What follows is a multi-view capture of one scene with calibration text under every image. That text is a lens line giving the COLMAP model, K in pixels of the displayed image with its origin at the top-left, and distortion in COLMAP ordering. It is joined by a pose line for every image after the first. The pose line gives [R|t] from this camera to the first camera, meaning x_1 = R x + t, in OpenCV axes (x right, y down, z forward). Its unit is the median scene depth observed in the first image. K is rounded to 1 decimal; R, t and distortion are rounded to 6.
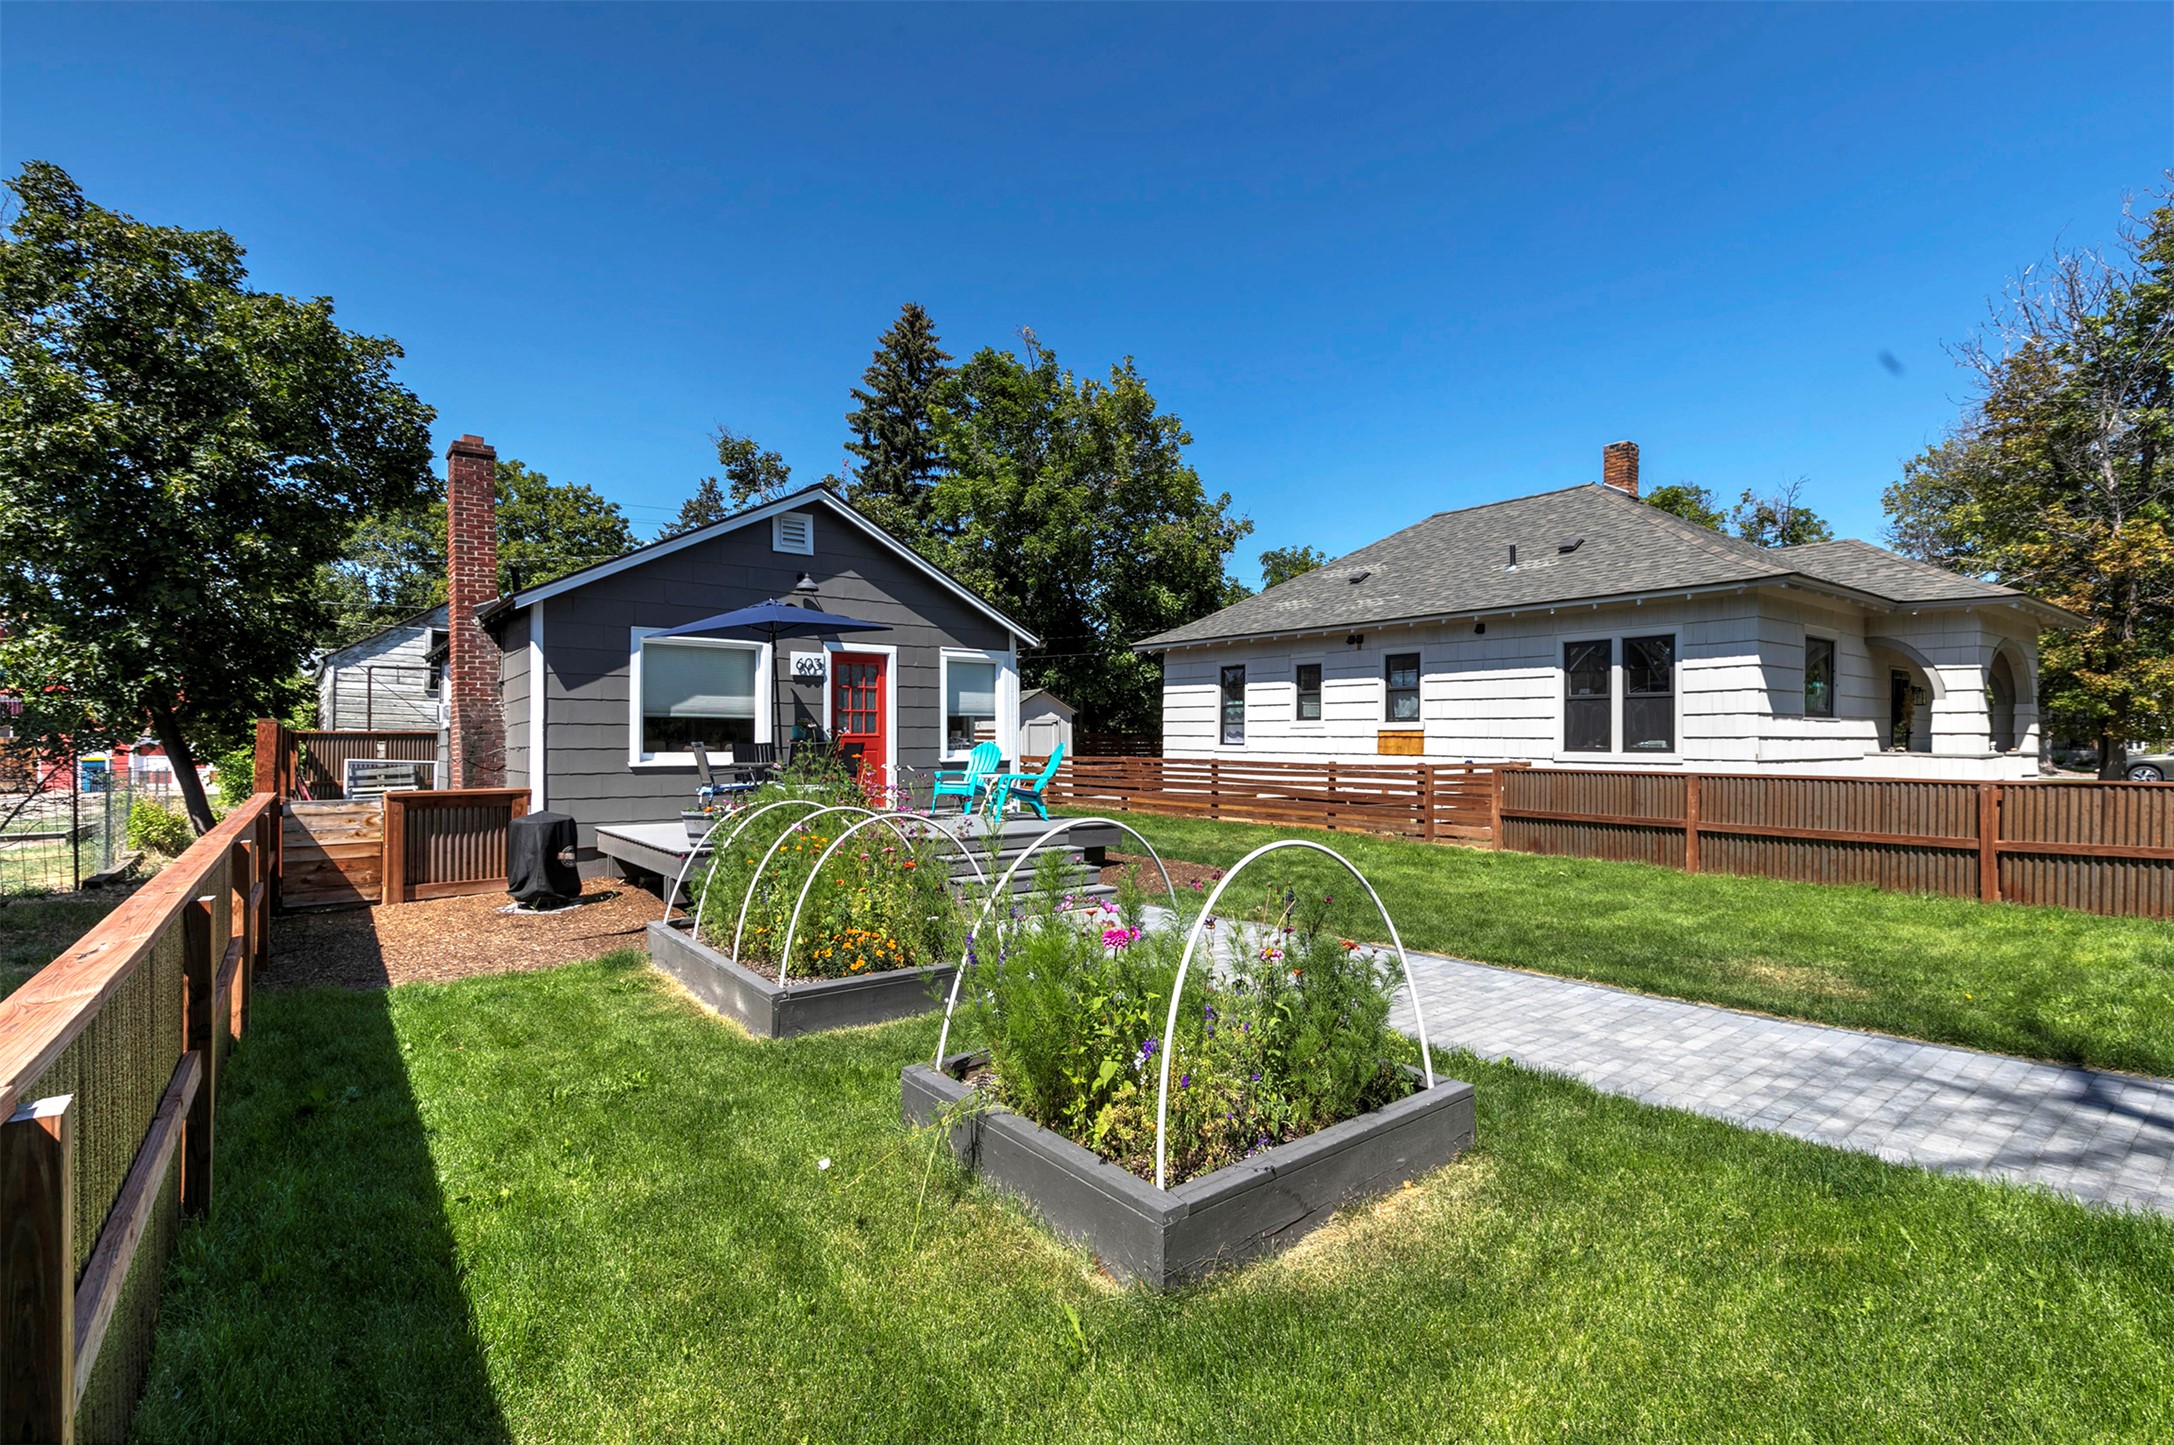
lens RADIAL K [[984.4, 0, 1089.2], [0, 984.4, 725.7], [0, 0, 1]] dist [0.006820, -0.003045]
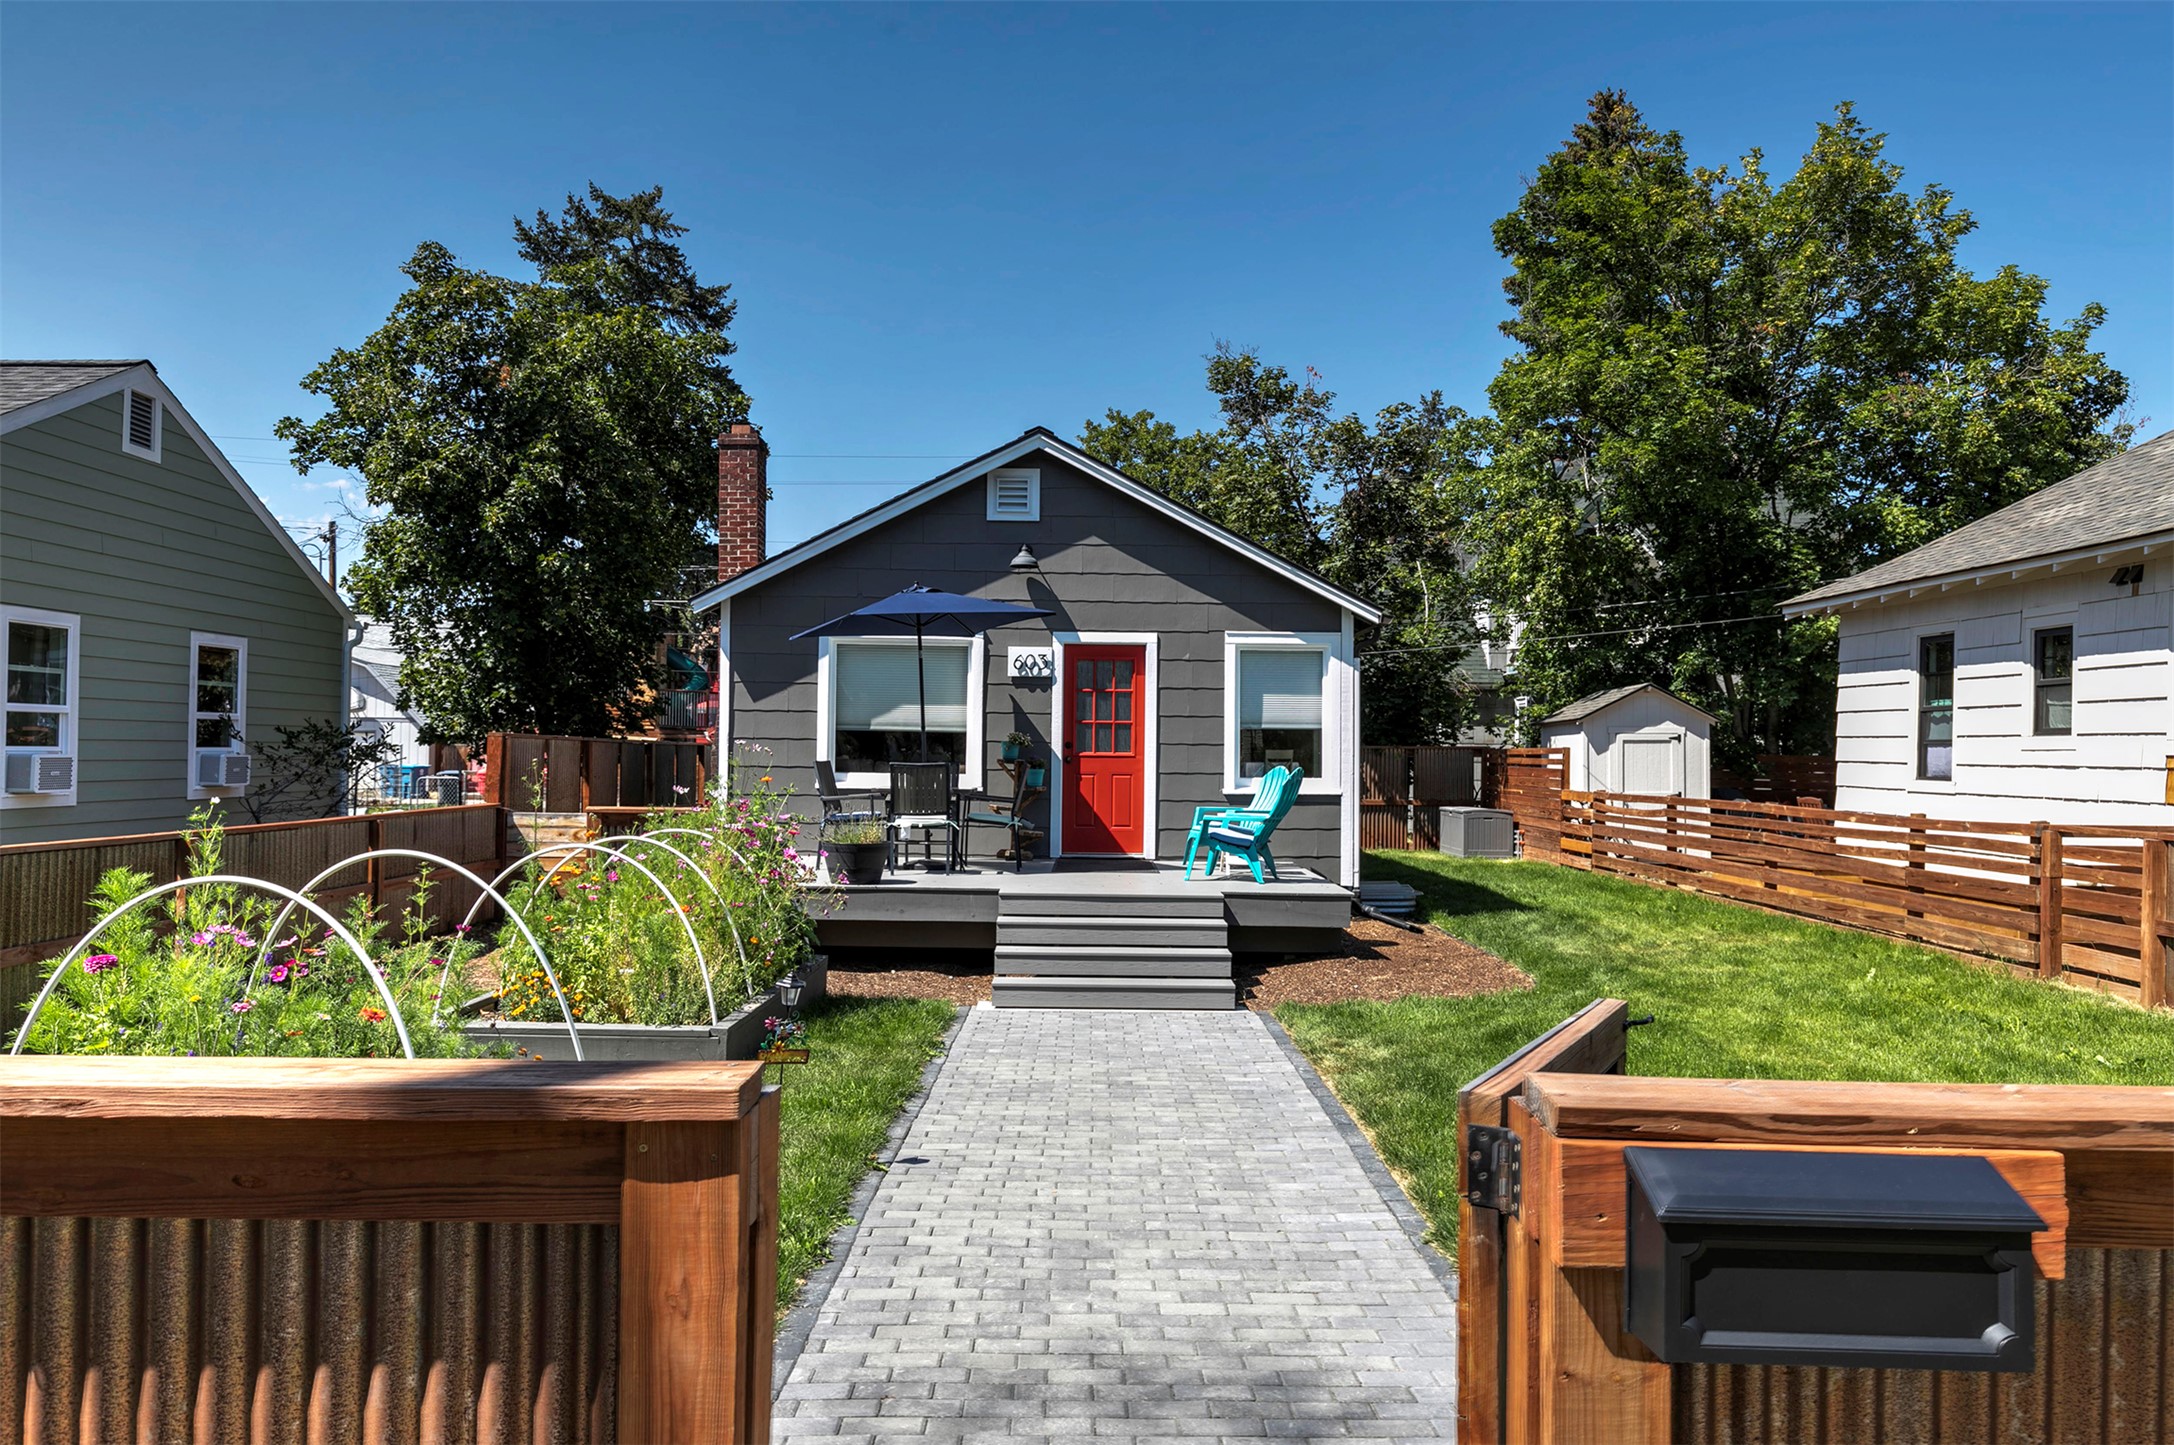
lens RADIAL K [[1460.7, 0, 1072.8], [0, 1460.7, 718.6], [0, 0, 1]] dist [-0.003879, -0.003823]
pose [[0.786405, -0.005684, -0.617685, 0.390617], [-0.003868, 0.999893, -0.014127, -0.001928], [0.617699, 0.013498, 0.786299, 0.104871]]
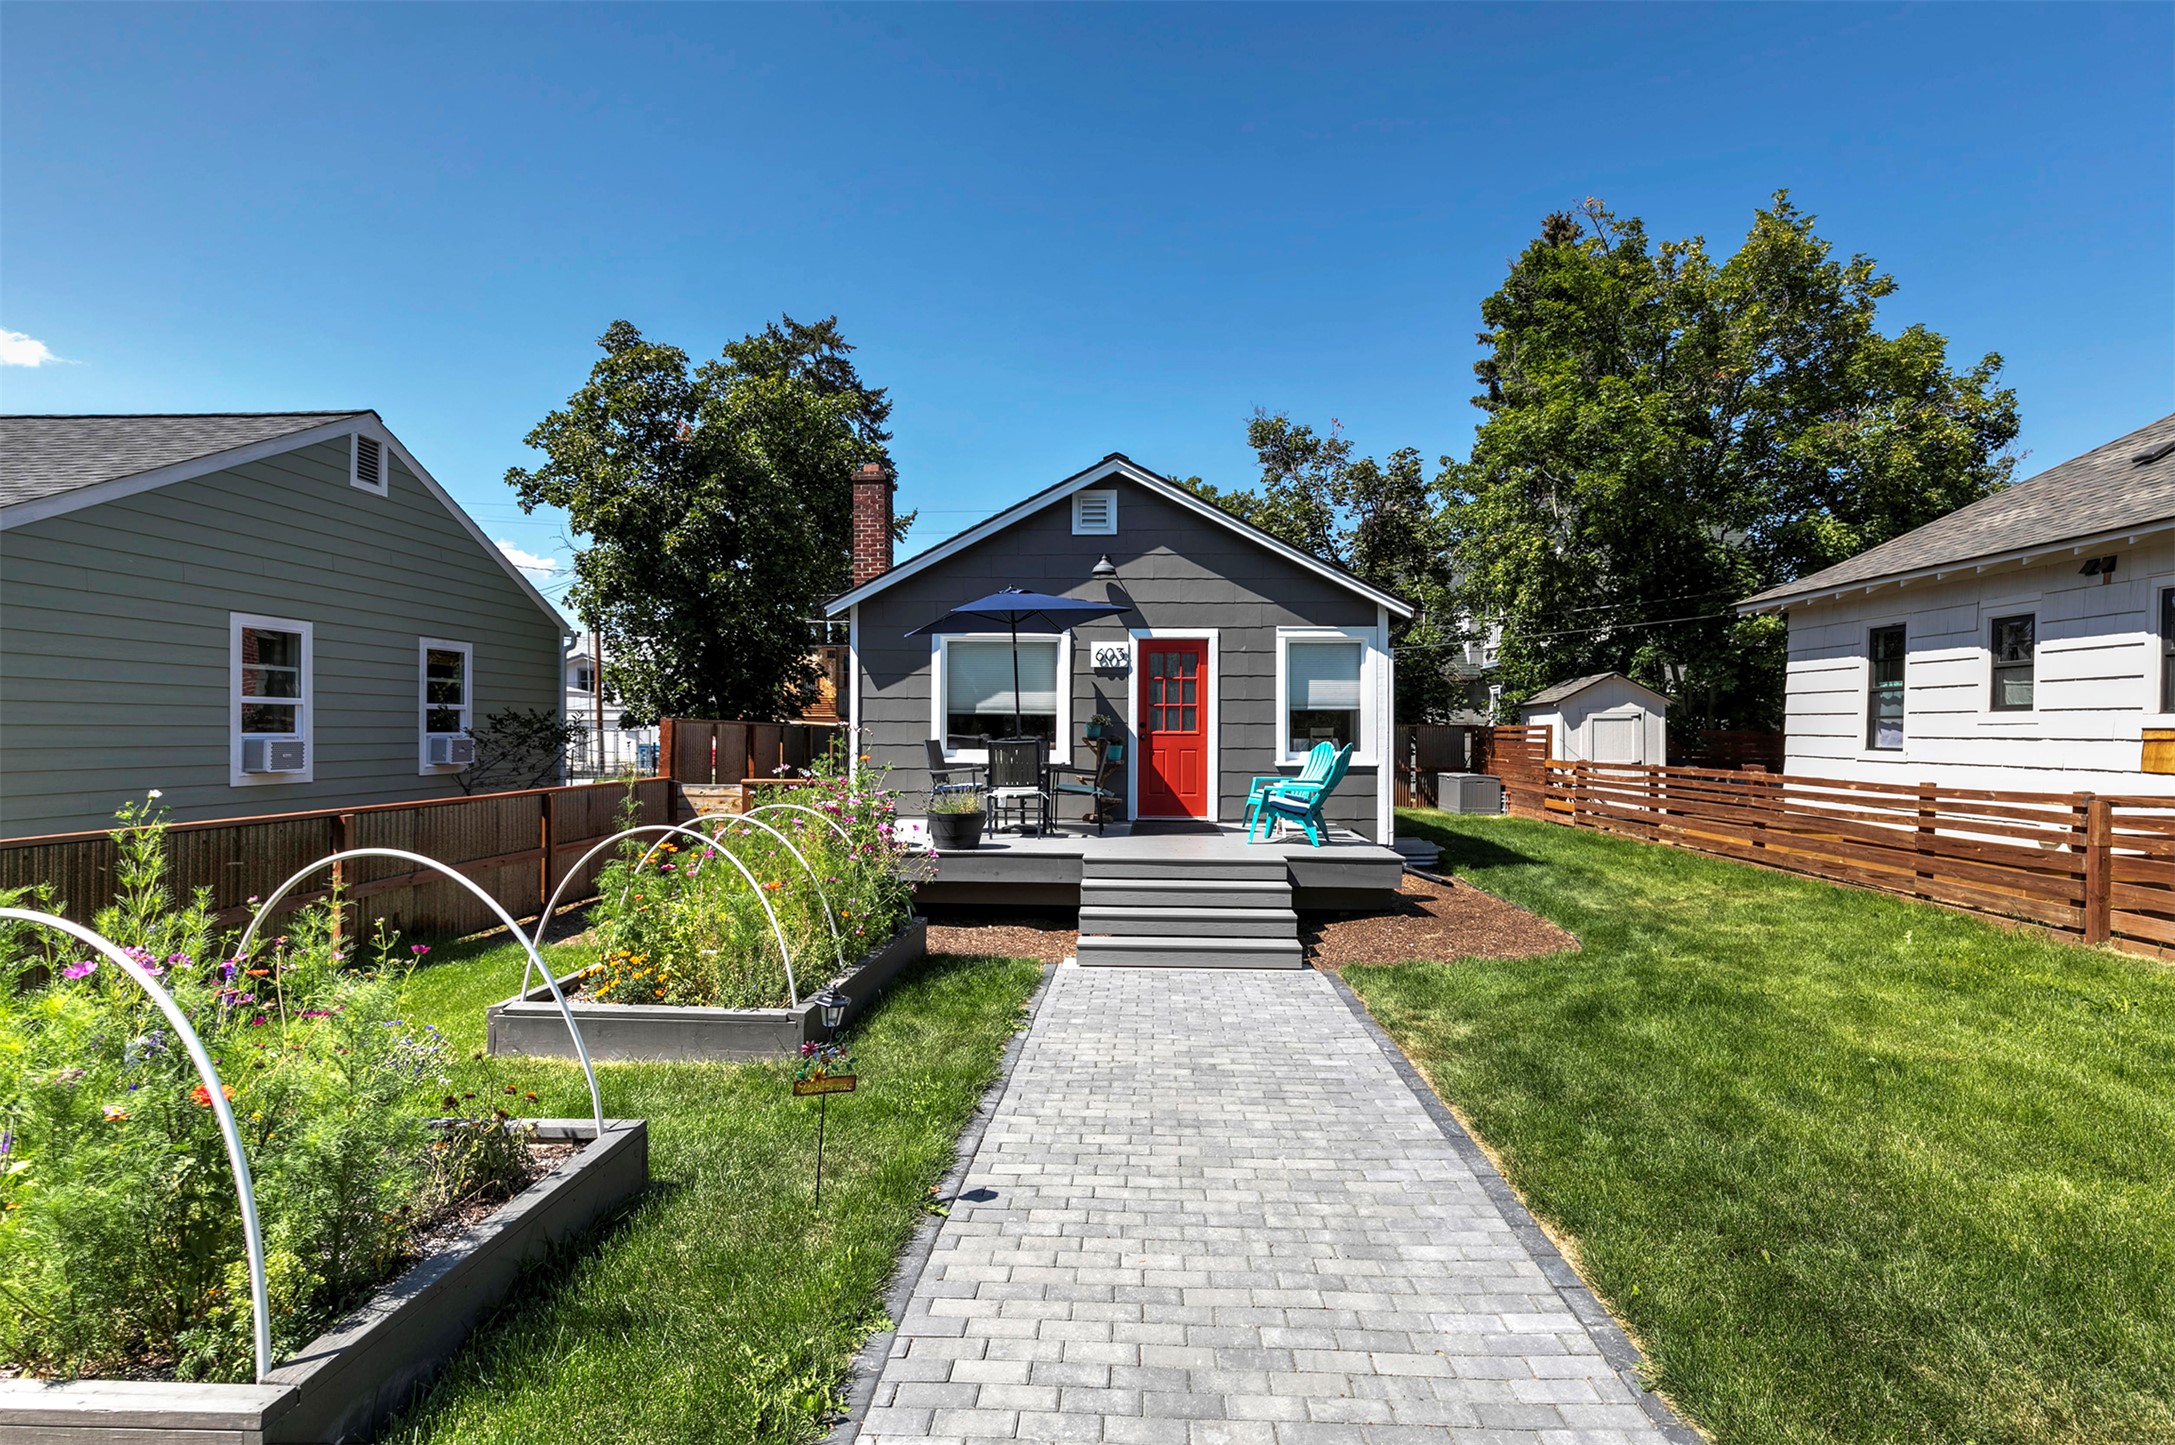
lens RADIAL K [[1037.3, 0, 1088.6], [0, 1037.3, 731.1], [0, 0, 1]] dist [-0.001137, -0.001035]
pose [[0.754100, 0.003229, -0.656752, 0.286508], [0.003026, 0.999960, 0.008391, -0.000221], [0.656753, -0.008315, 0.754060, 0.230524]]
